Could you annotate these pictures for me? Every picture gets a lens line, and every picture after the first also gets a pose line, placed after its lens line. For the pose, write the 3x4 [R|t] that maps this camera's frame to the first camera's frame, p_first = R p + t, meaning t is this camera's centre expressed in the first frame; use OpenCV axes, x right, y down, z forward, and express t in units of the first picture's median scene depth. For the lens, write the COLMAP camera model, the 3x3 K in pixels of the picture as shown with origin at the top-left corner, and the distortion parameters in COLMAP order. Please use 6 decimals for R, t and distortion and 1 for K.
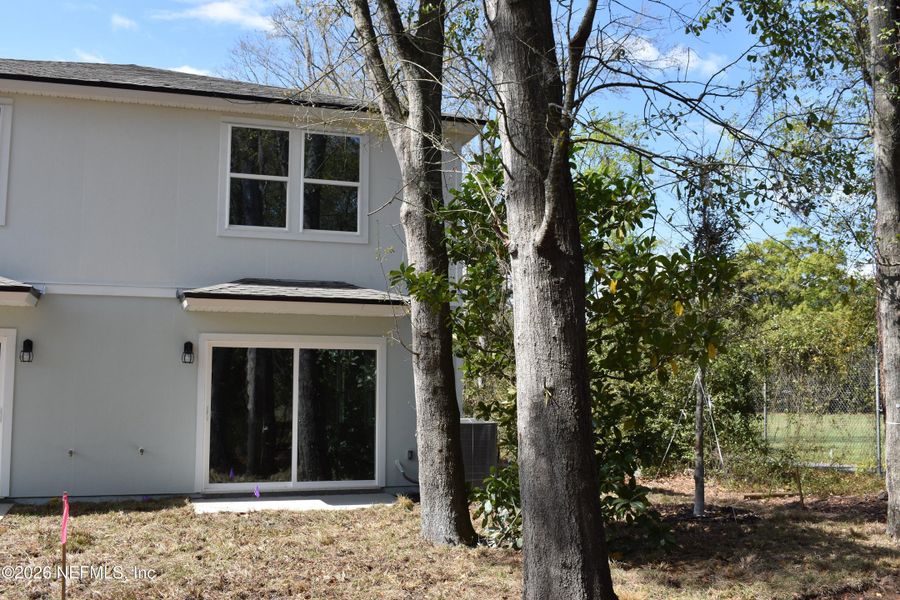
lens RADIAL K [[872.2, 0, 421.3], [0, 872.2, 316.6], [0, 0, 1]] dist [-0.024866, -0.001826]
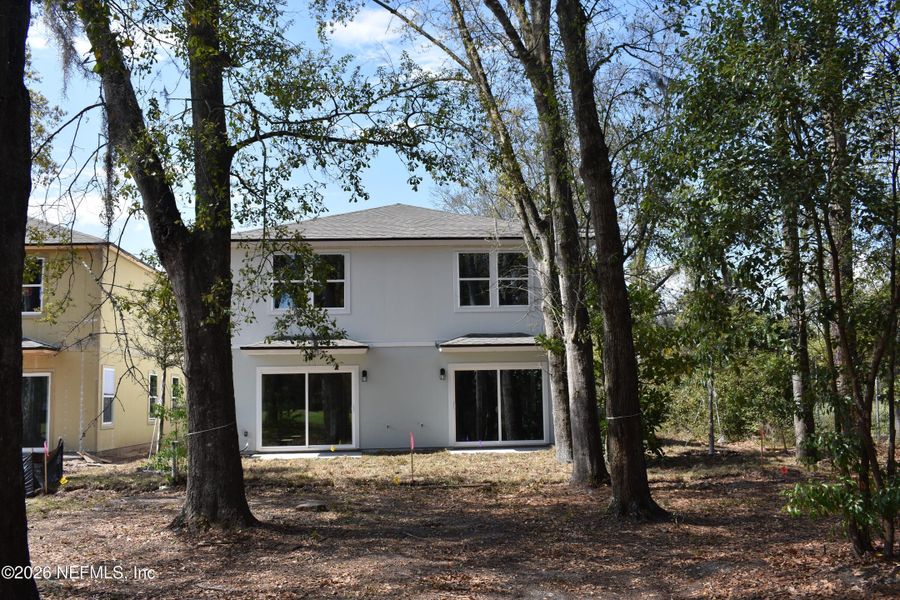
lens RADIAL K [[872.2, 0, 421.3], [0, 872.2, 316.6], [0, 0, 1]] dist [-0.024866, -0.001826]
pose [[0.965377, -0.045183, -0.256917, 0.190784], [0.045974, 0.998938, -0.002927, -0.083414], [0.256777, -0.008985, 0.966429, -0.886574]]
